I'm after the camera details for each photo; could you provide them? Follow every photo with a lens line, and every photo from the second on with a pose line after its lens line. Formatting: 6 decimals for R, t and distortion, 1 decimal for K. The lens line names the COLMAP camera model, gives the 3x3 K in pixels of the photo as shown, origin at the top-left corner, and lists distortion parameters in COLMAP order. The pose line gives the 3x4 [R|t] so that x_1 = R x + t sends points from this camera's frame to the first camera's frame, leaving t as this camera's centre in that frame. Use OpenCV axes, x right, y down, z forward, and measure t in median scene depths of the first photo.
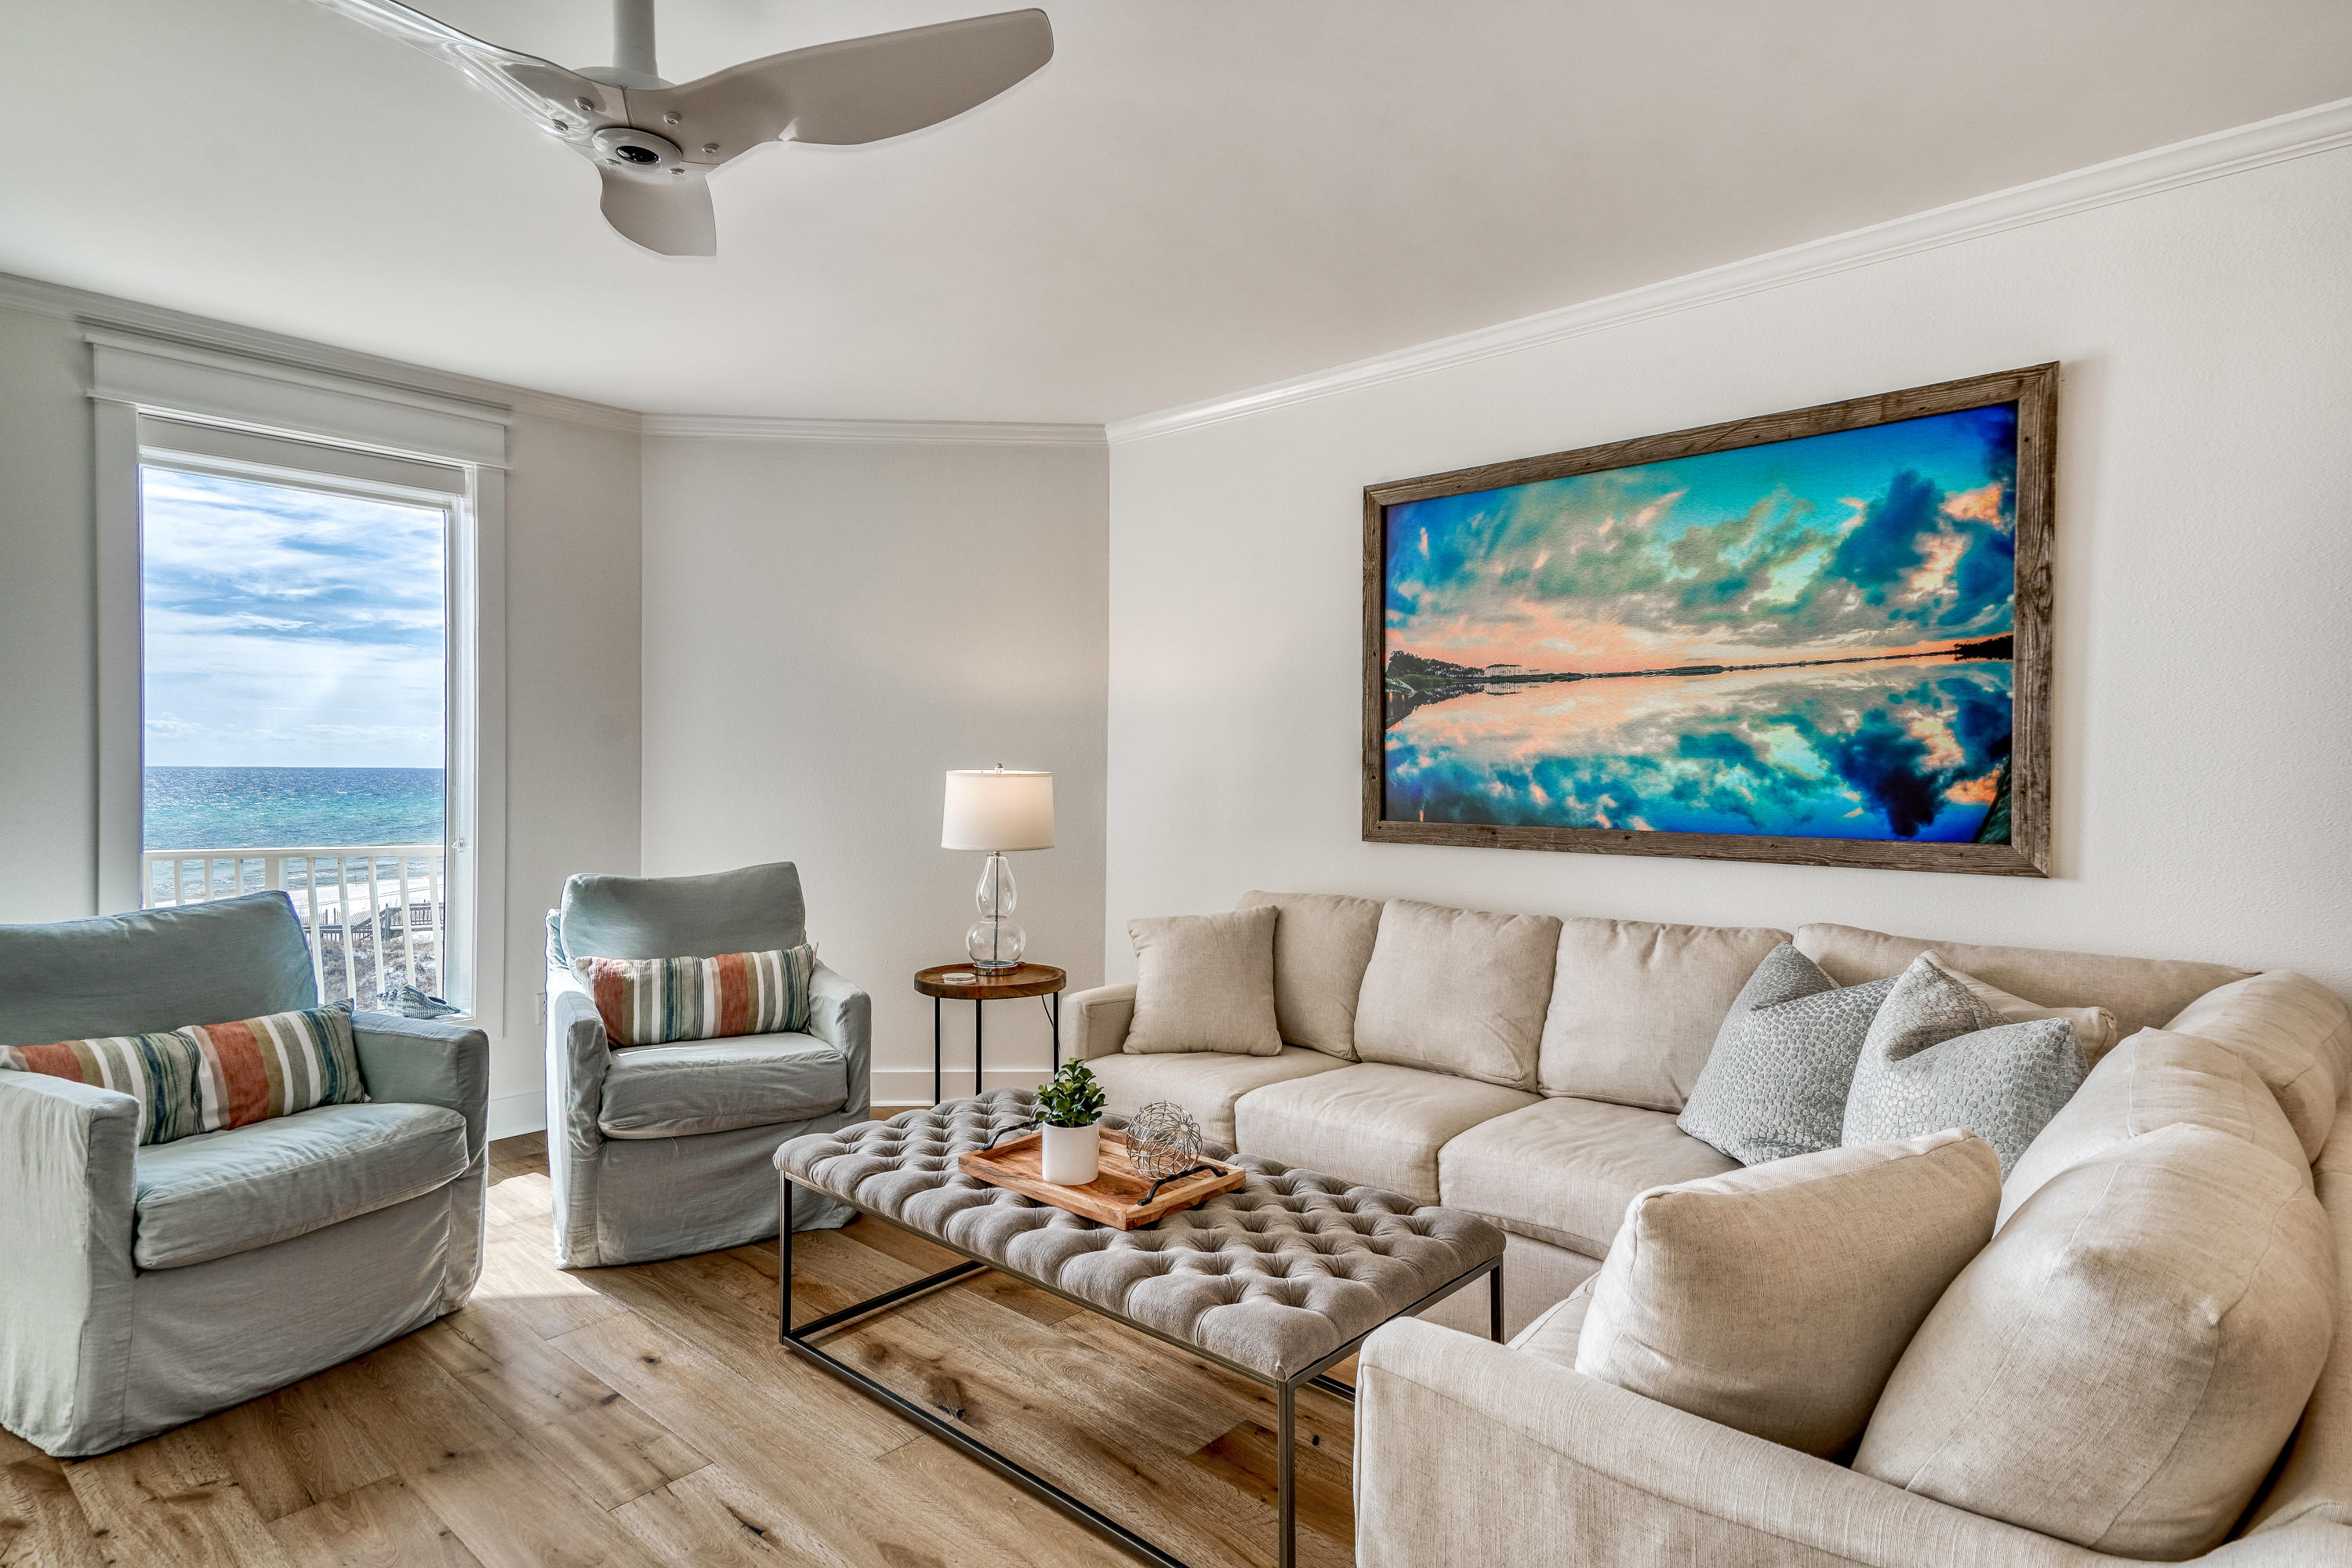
lens RADIAL K [[1304.7, 0, 1202.3], [0, 1304.7, 781.3], [0, 0, 1]] dist [0.091292, -0.023094]
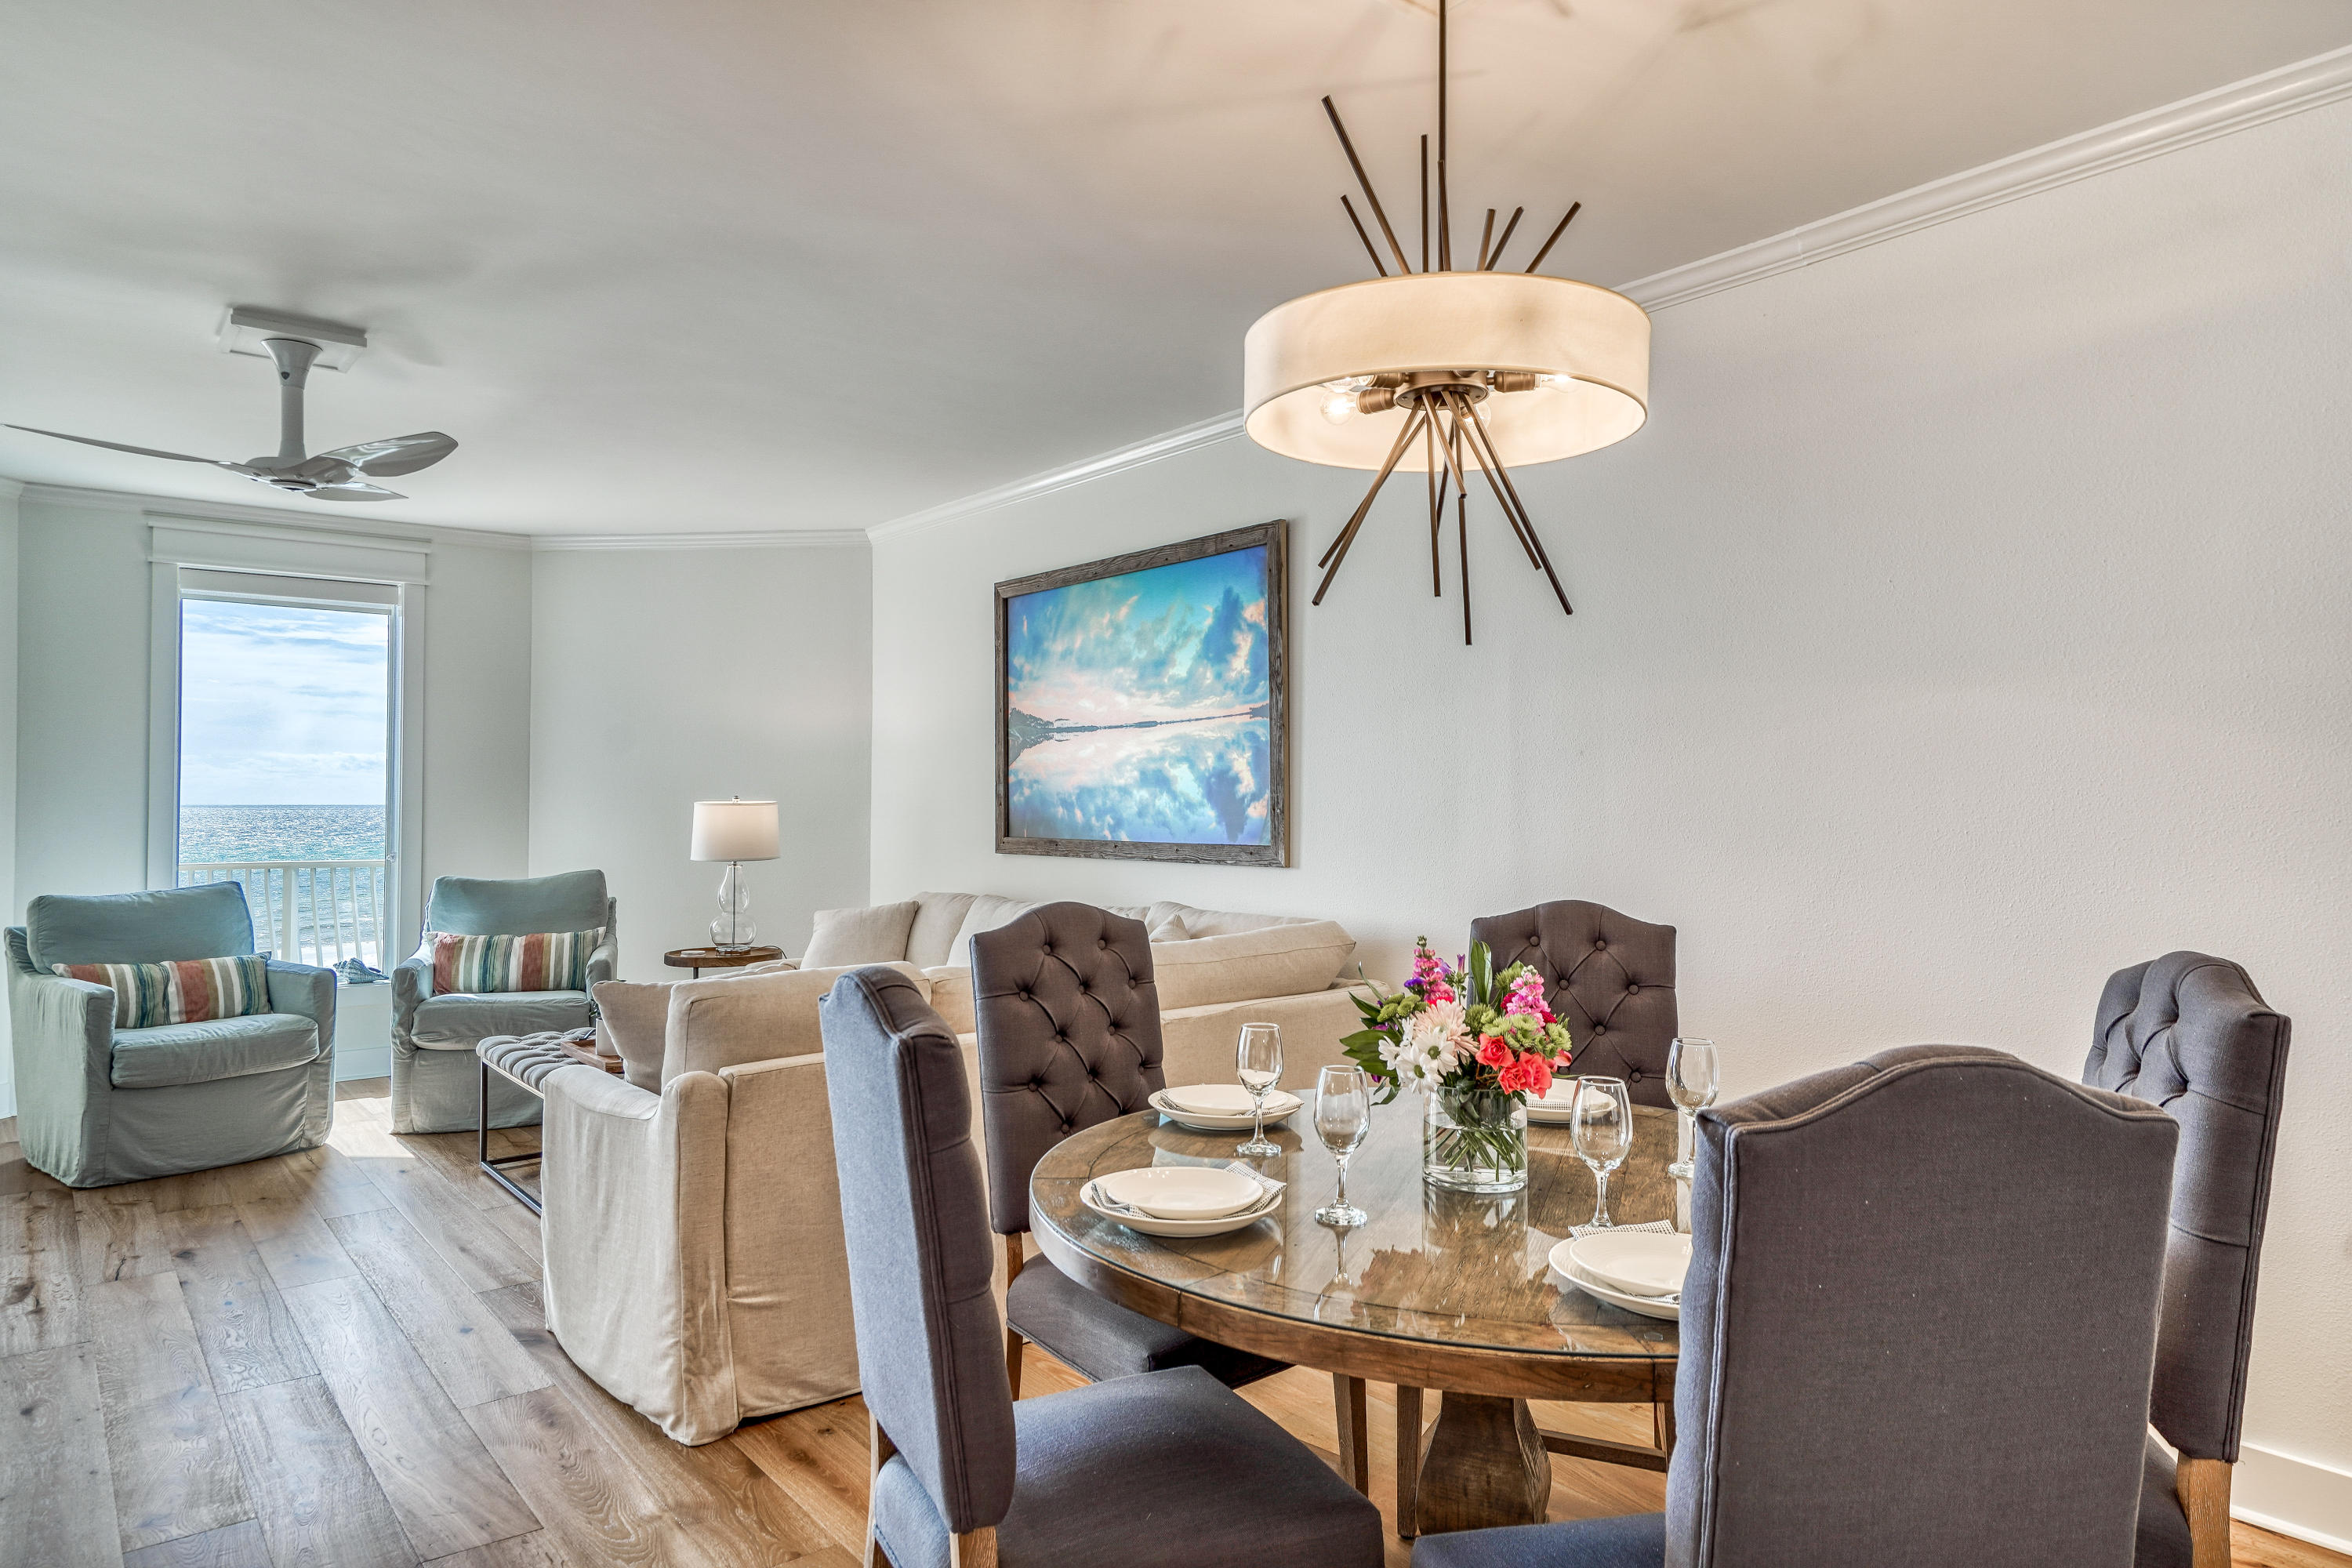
lens RADIAL K [[1499.9, 0, 1183.7], [0, 1499.9, 771.8], [0, 0, 1]] dist [0.050523, -0.002871]
pose [[0.985890, -0.009024, -0.167154, 0.699342], [0.003389, 0.999417, -0.033961, 0.019950], [0.167363, 0.032916, 0.985346, -0.555192]]
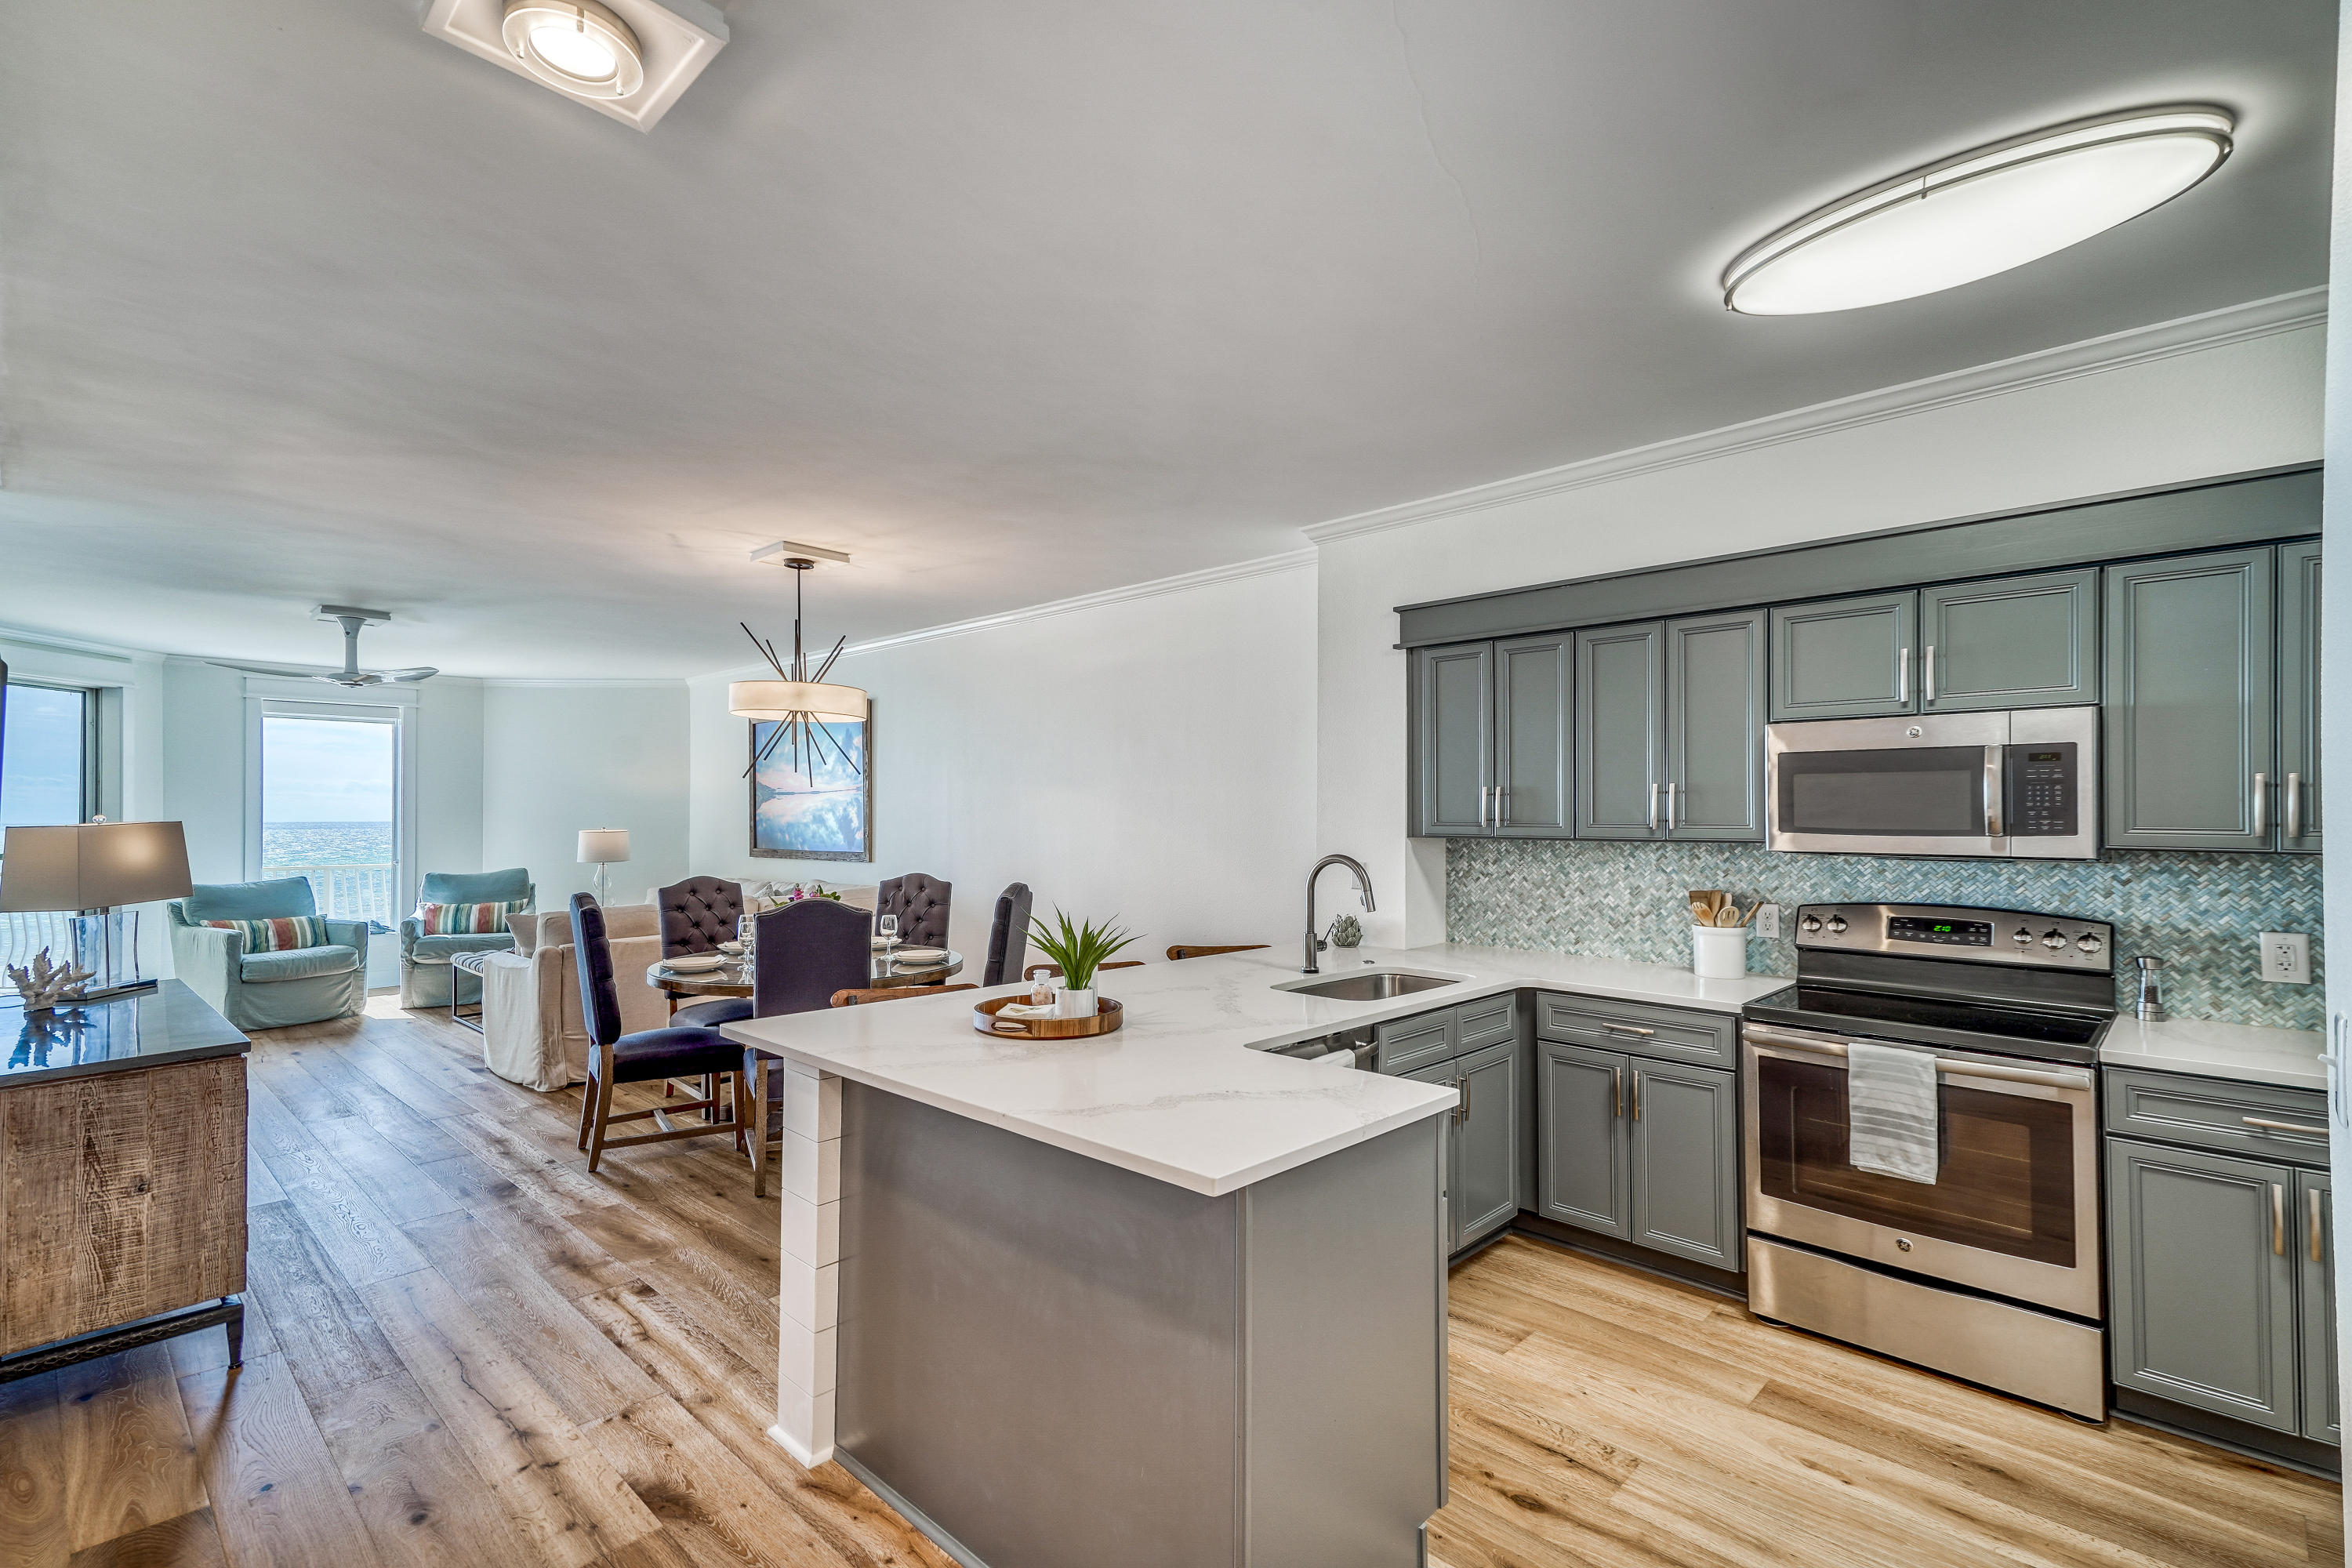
lens RADIAL K [[1063.8, 0, 1181.0], [0, 1063.8, 809.1], [0, 0, 1]] dist [0.037803, -0.000028]
pose [[0.999899, -0.009321, -0.010747, 1.217410], [0.009092, 0.999736, -0.021115, 0.006510], [0.010941, 0.021015, 0.999719, -1.301192]]
